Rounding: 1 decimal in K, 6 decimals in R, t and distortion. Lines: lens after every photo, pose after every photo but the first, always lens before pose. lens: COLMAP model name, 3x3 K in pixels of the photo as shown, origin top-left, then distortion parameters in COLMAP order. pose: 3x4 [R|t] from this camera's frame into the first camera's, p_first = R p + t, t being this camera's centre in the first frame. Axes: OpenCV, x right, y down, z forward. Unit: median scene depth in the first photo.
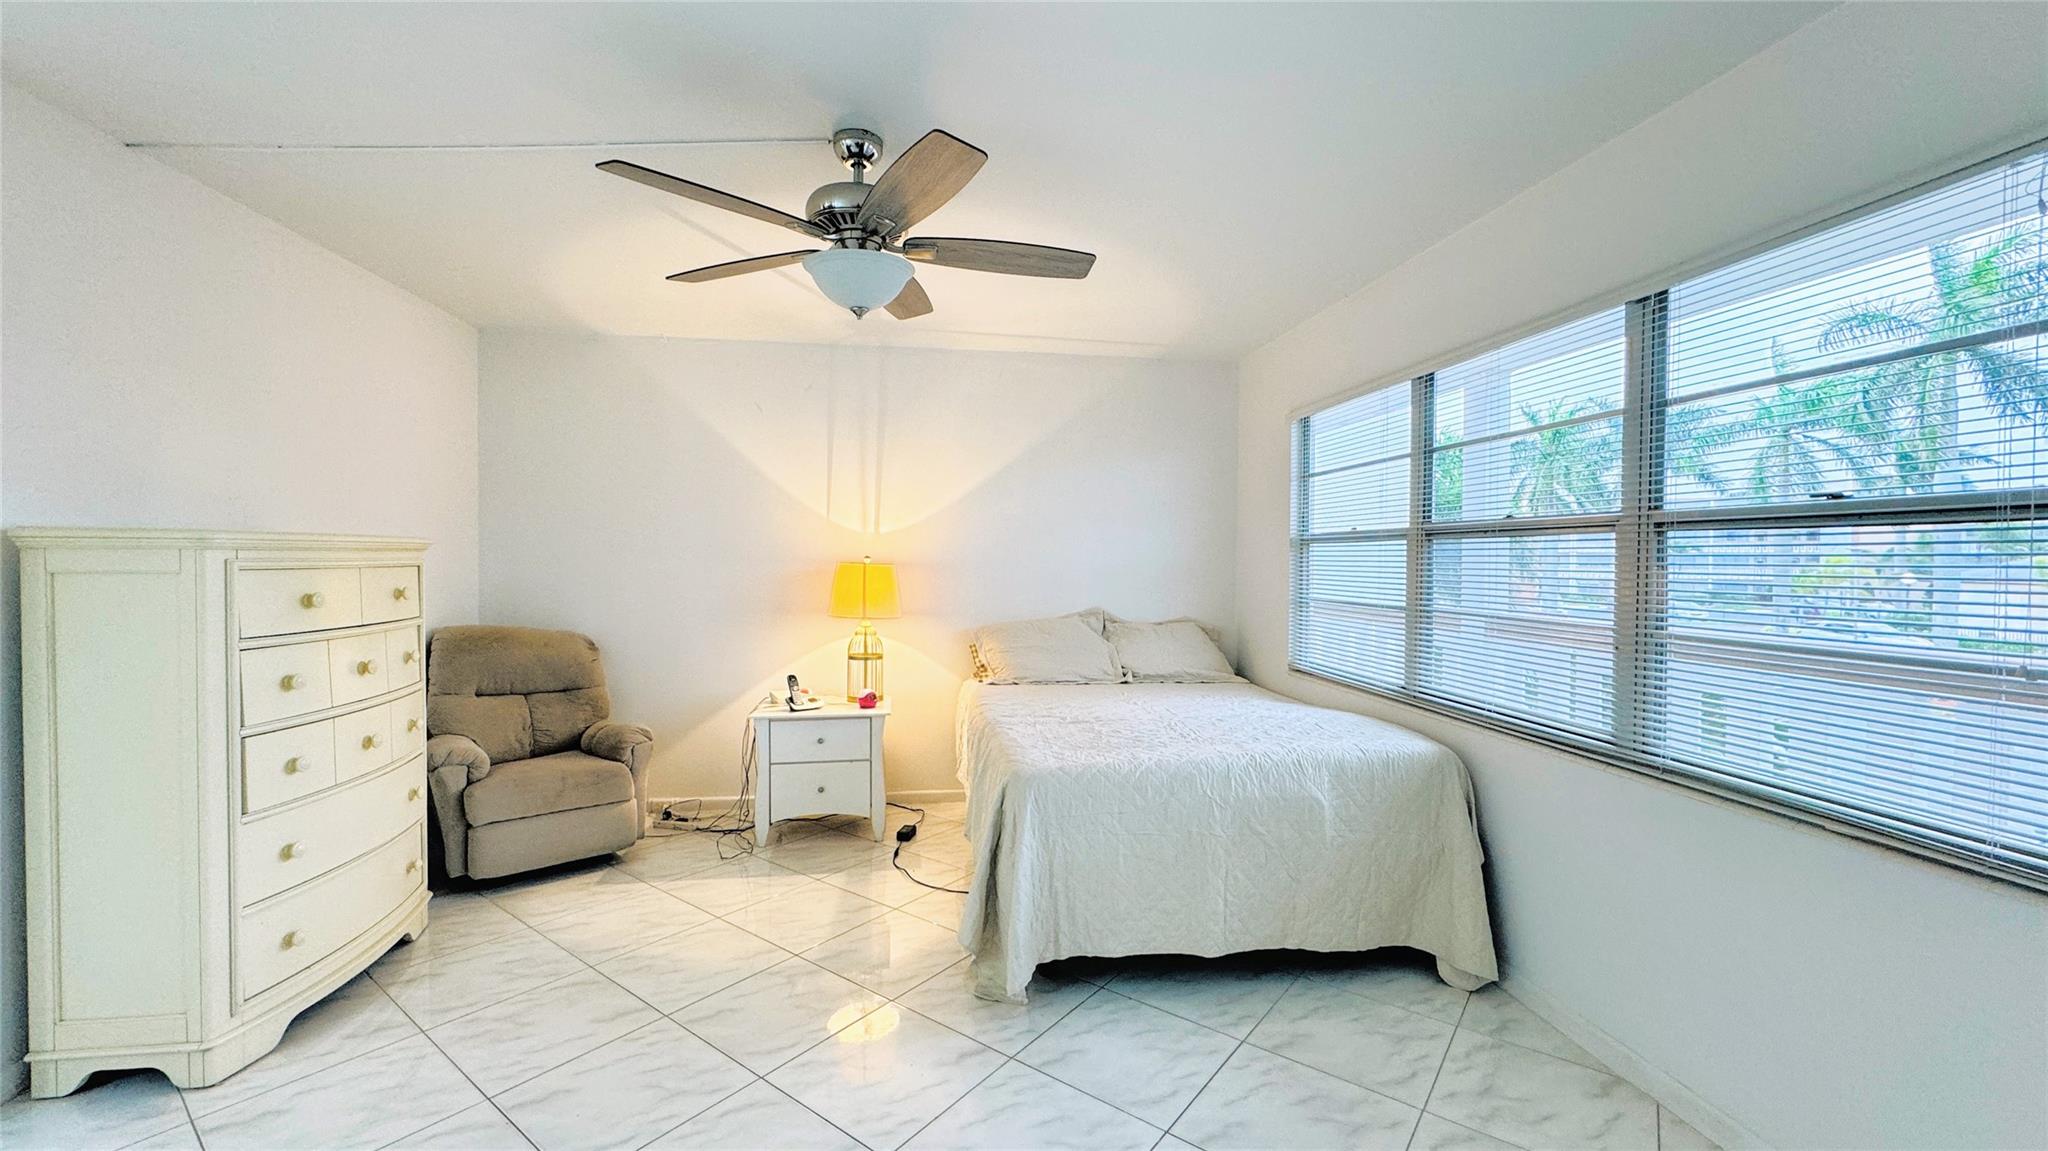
lens RADIAL K [[816.6, 0, 1022.2], [0, 816.6, 577.9], [0, 0, 1]] dist [0.000550, 0.000708]
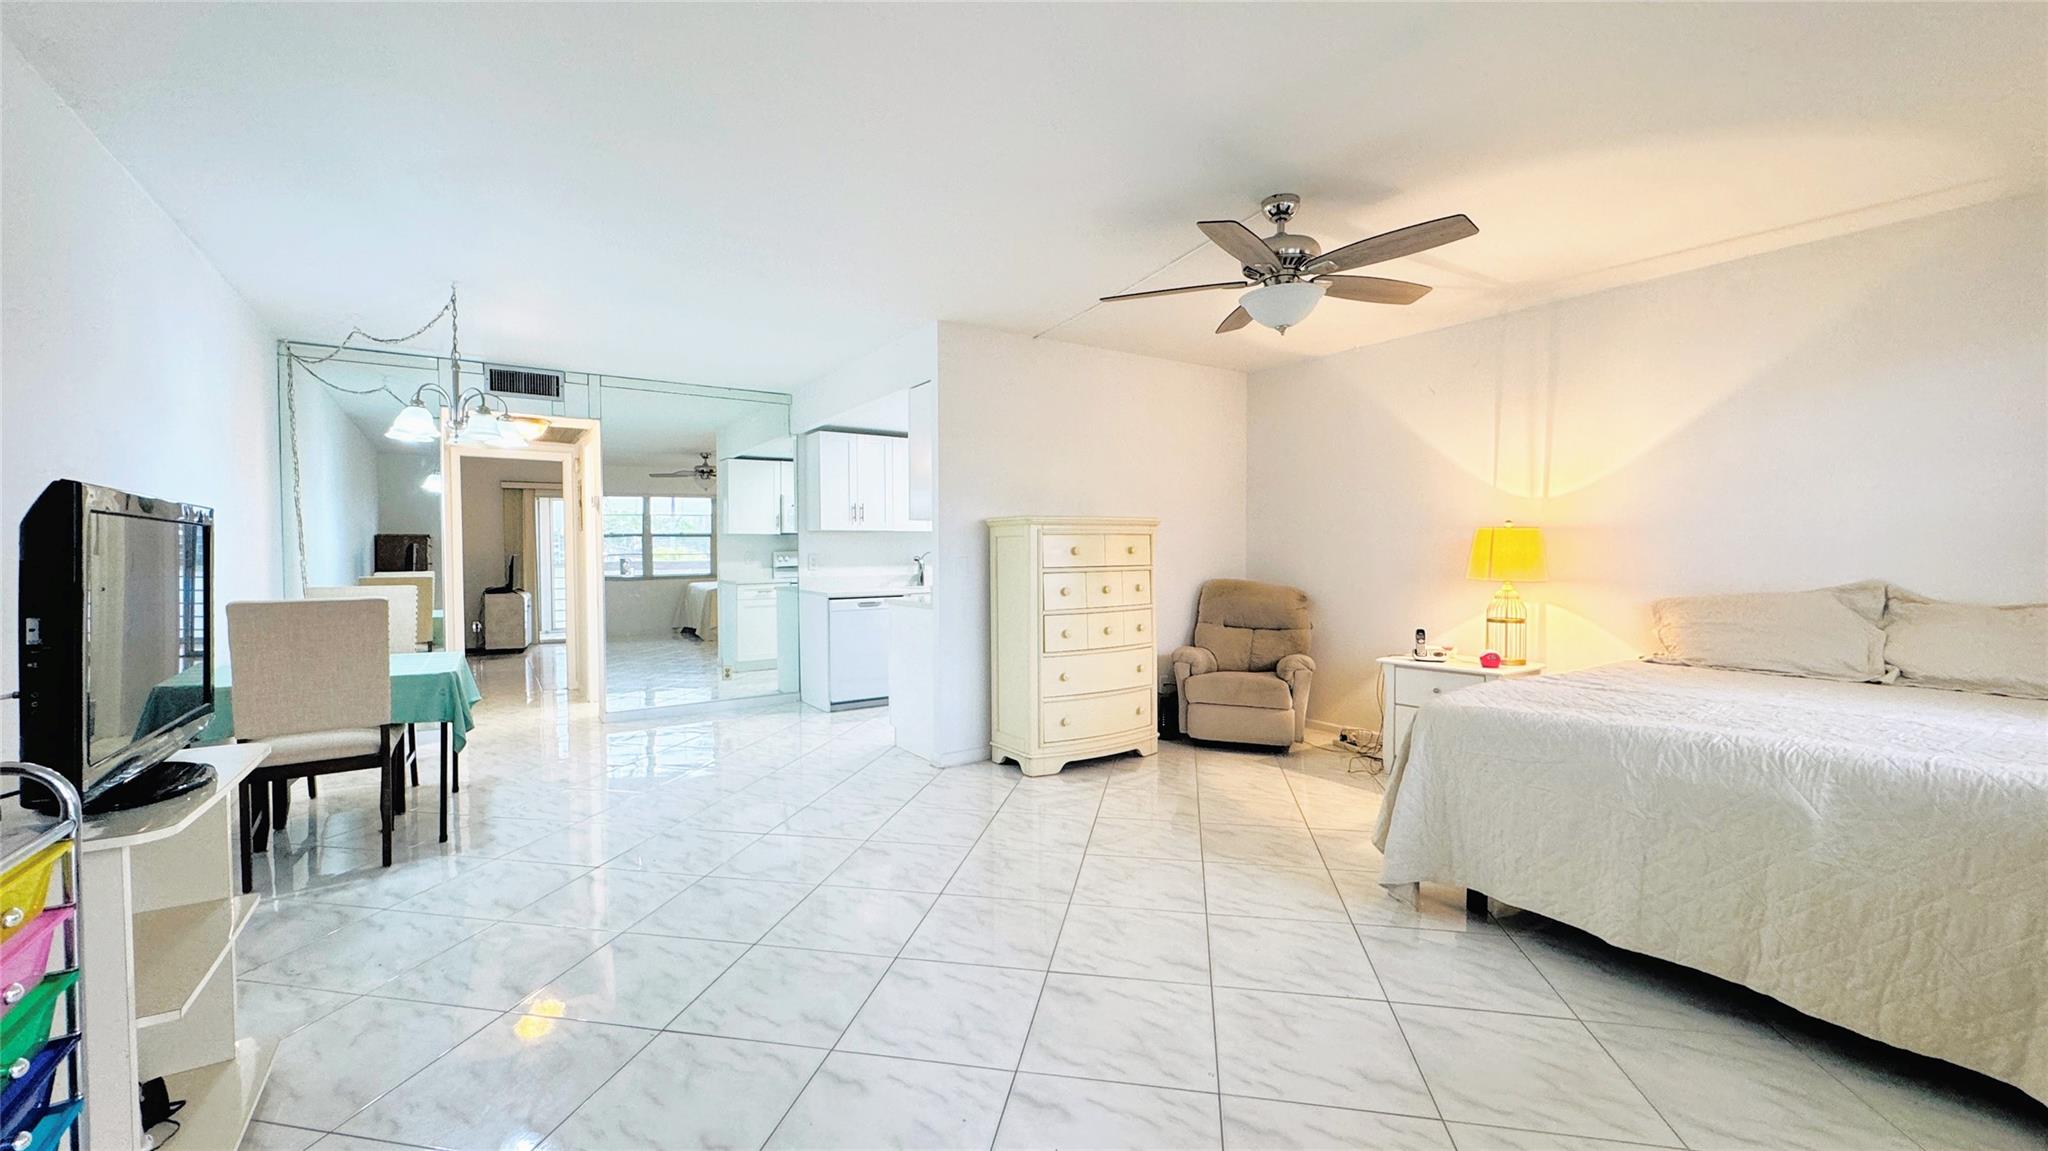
lens RADIAL K [[816.6, 0, 1026.9], [0, 816.6, 577.8], [0, 0, 1]] dist [0.000550, 0.000708]
pose [[0.448395, 0.018514, -0.893644, 0.610023], [-0.010599, 0.999825, 0.015396, 0.047664], [0.893772, 0.002568, 0.448513, 0.023341]]
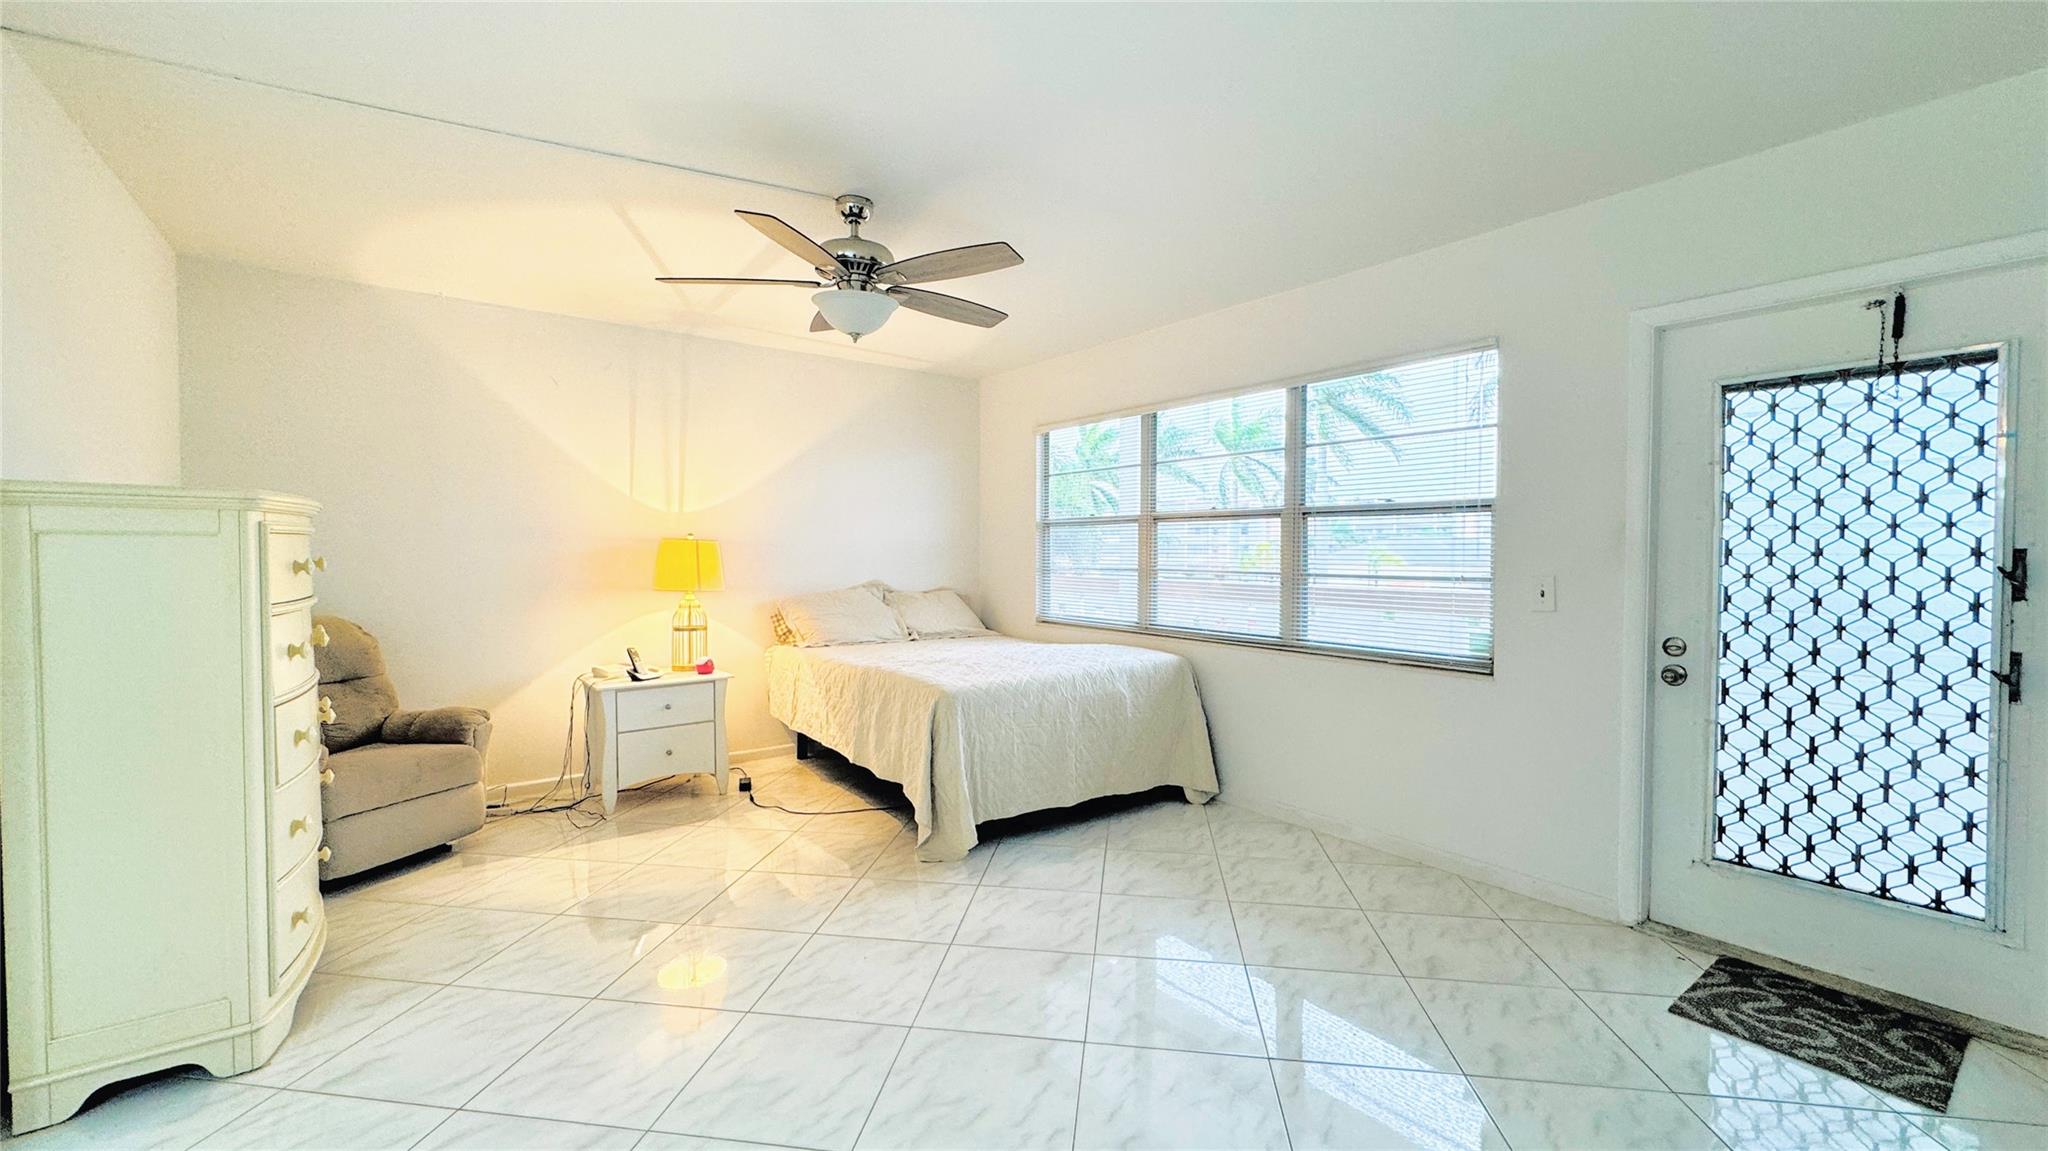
lens RADIAL K [[816.6, 0, 1022.1], [0, 816.6, 576.0], [0, 0, 1]] dist [0.000550, 0.000708]
pose [[0.873476, -0.018437, 0.486517, -0.453046], [0.013687, 0.999818, 0.013315, 0.027833], [-0.486674, -0.004972, 0.873570, -0.189452]]
